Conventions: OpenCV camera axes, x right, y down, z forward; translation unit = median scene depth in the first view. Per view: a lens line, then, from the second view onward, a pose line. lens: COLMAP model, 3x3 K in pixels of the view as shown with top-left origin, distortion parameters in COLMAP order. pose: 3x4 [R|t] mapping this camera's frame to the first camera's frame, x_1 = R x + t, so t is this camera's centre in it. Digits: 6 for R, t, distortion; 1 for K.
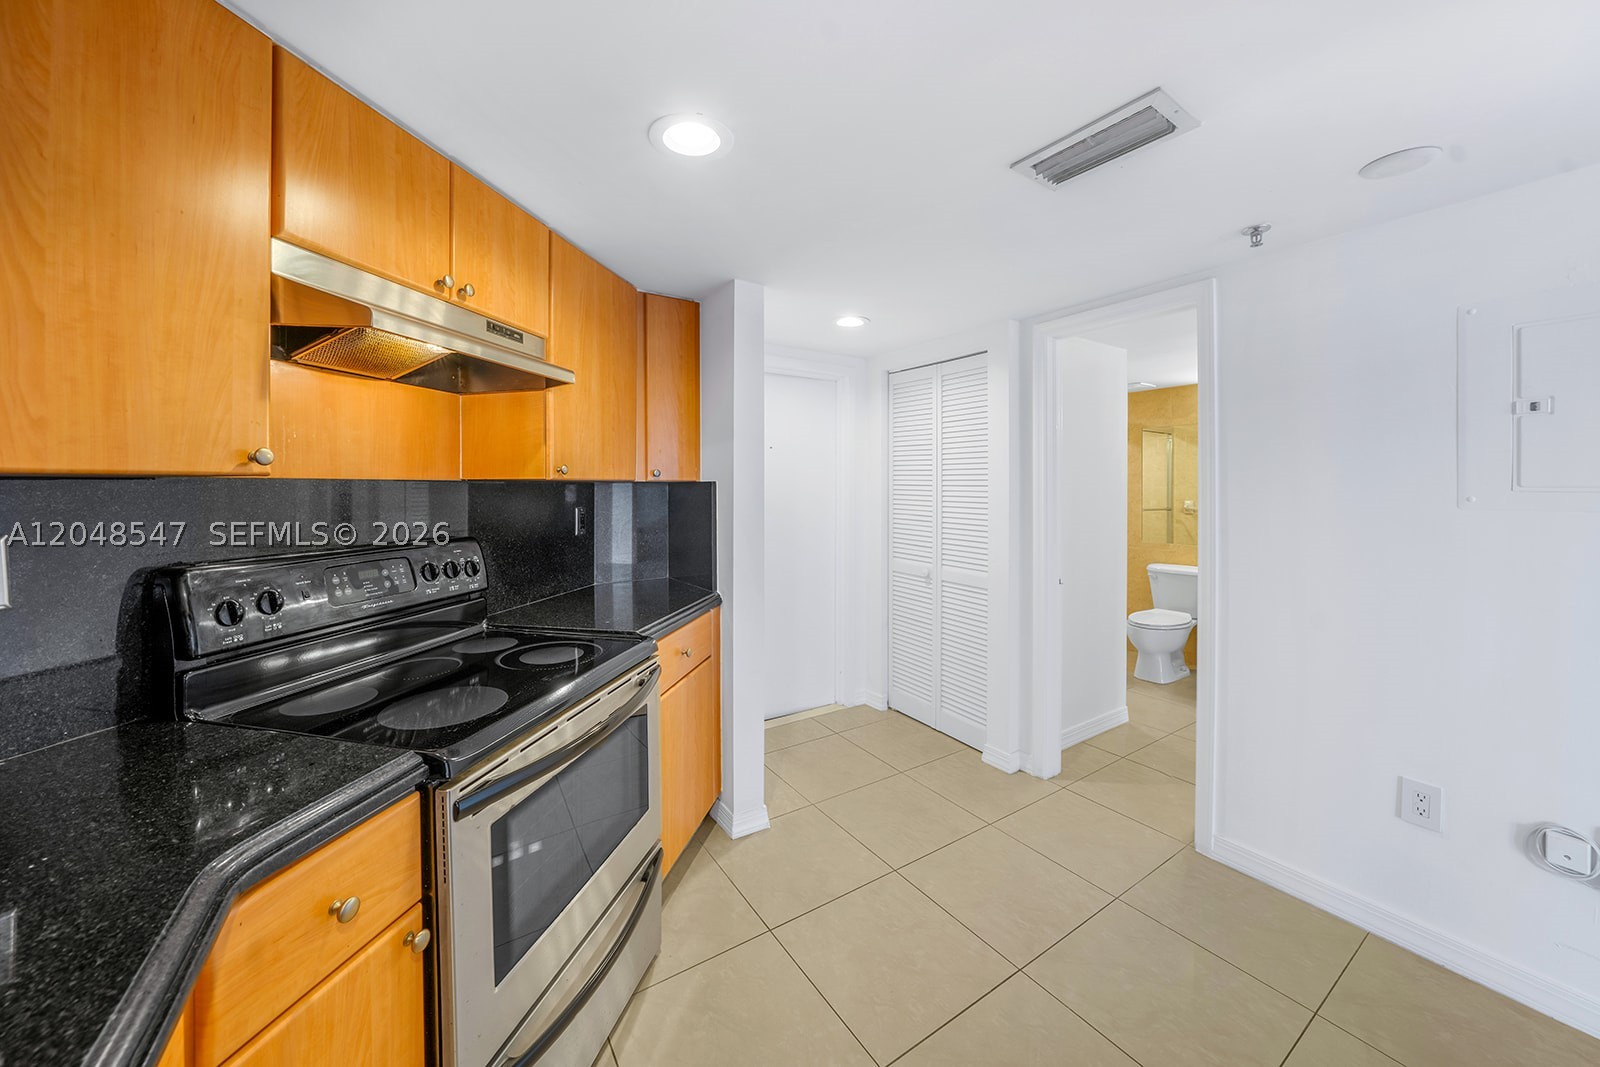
lens RADIAL K [[583.8, 0, 794.9], [0, 583.8, 490.1], [0, 0, 1]] dist [0.000512, 0.007212]
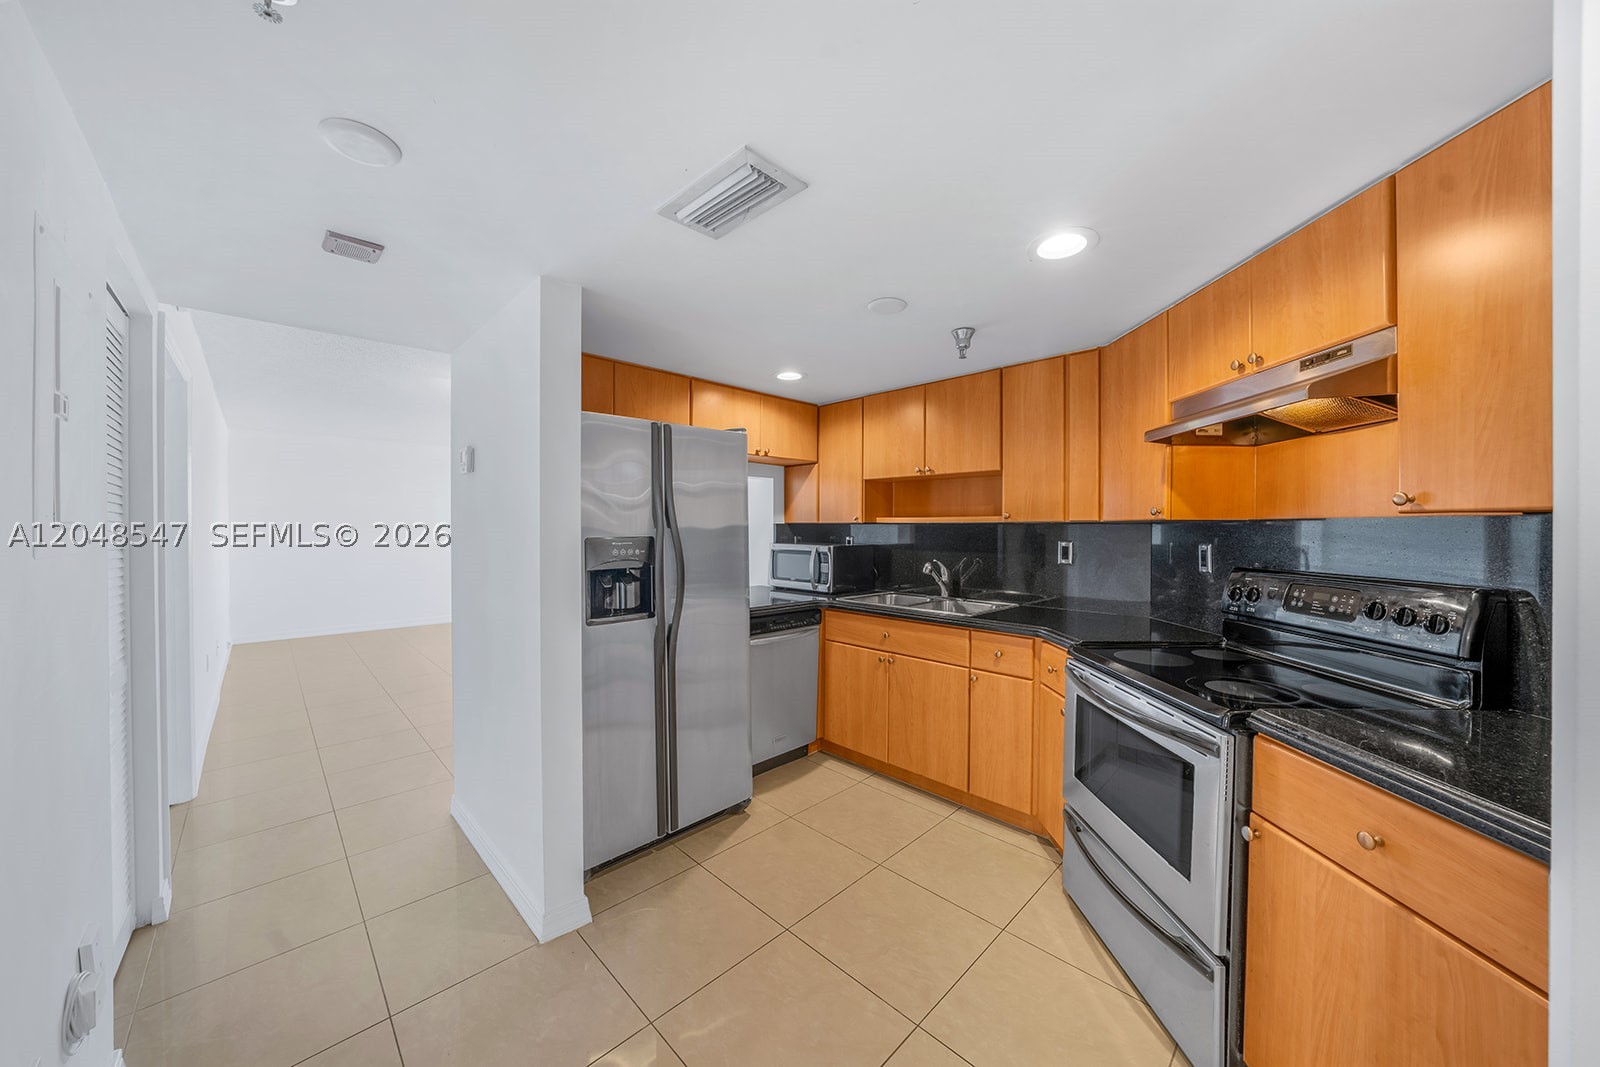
lens RADIAL K [[561.3, 0, 793.4], [0, 561.3, 532.7], [0, 0, 1]] dist [-0.029870, 0.006129]
pose [[-0.979627, 0.002853, -0.200806, 0.538361], [-0.000413, 0.999868, 0.016224, -0.005537], [0.200826, 0.015976, -0.979497, 1.780364]]
